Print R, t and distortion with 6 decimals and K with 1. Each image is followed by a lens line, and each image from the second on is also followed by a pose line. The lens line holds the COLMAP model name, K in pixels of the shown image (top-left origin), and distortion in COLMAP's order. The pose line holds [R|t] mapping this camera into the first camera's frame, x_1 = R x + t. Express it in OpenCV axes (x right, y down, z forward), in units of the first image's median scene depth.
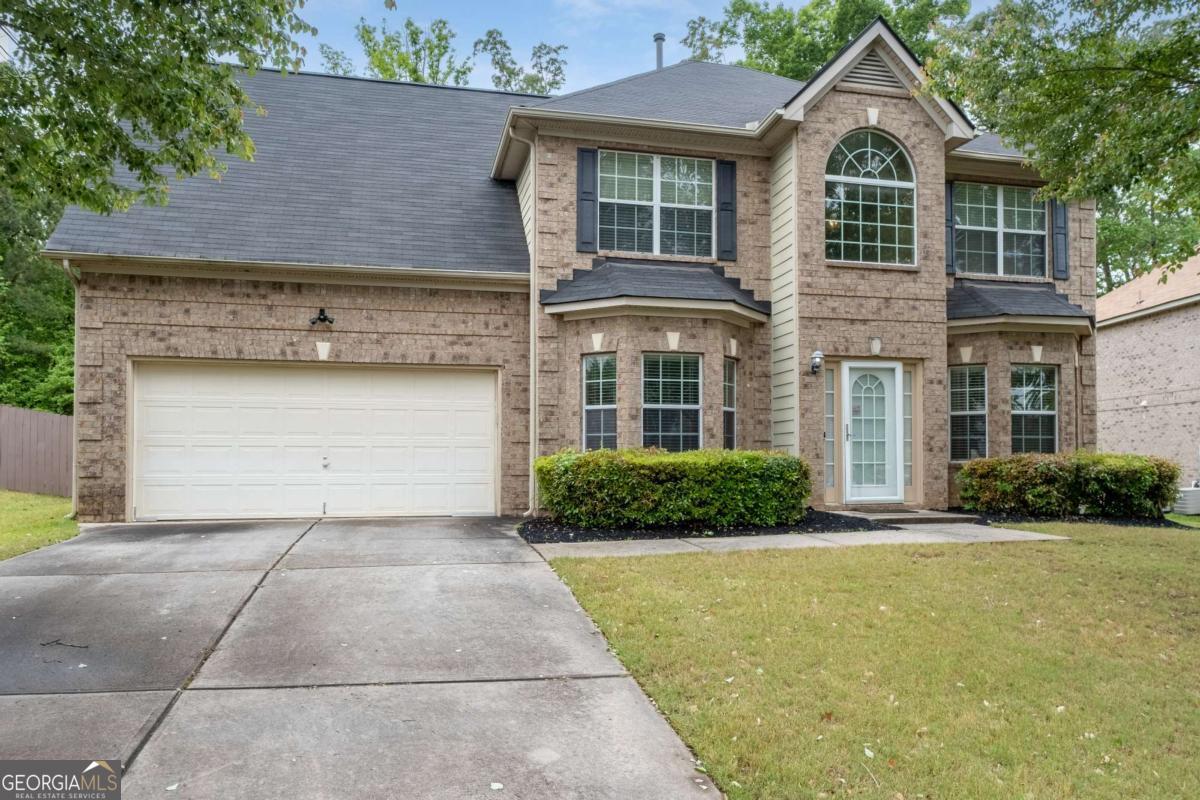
lens RADIAL K [[968.9, 0, 603.6], [0, 968.9, 408.1], [0, 0, 1]] dist [0.007987, -0.000271]
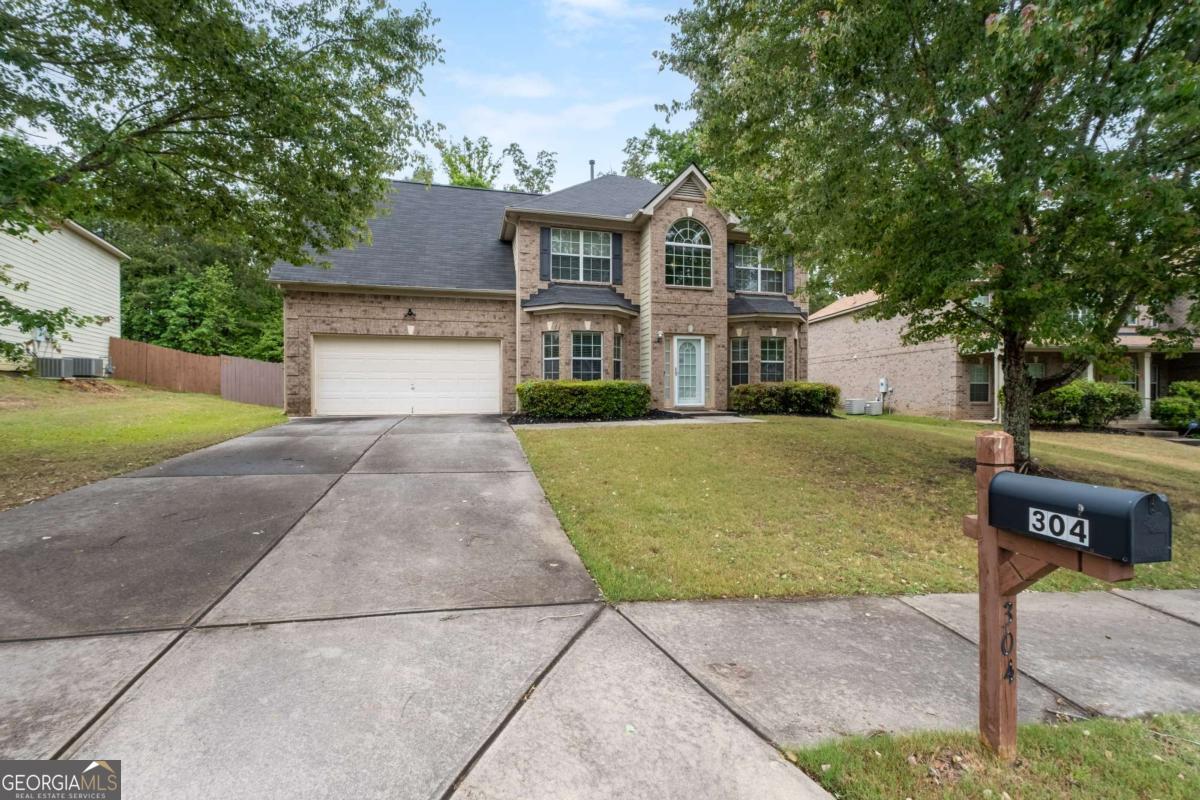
lens RADIAL K [[573.1, 0, 606.7], [0, 573.1, 378.6], [0, 0, 1]] dist [-0.006666, 0.000096]
pose [[0.999481, -0.000512, 0.032197, 0.070187], [-0.000577, 0.999429, 0.033786, -0.000187], [-0.032196, -0.033787, 0.998910, -0.176201]]
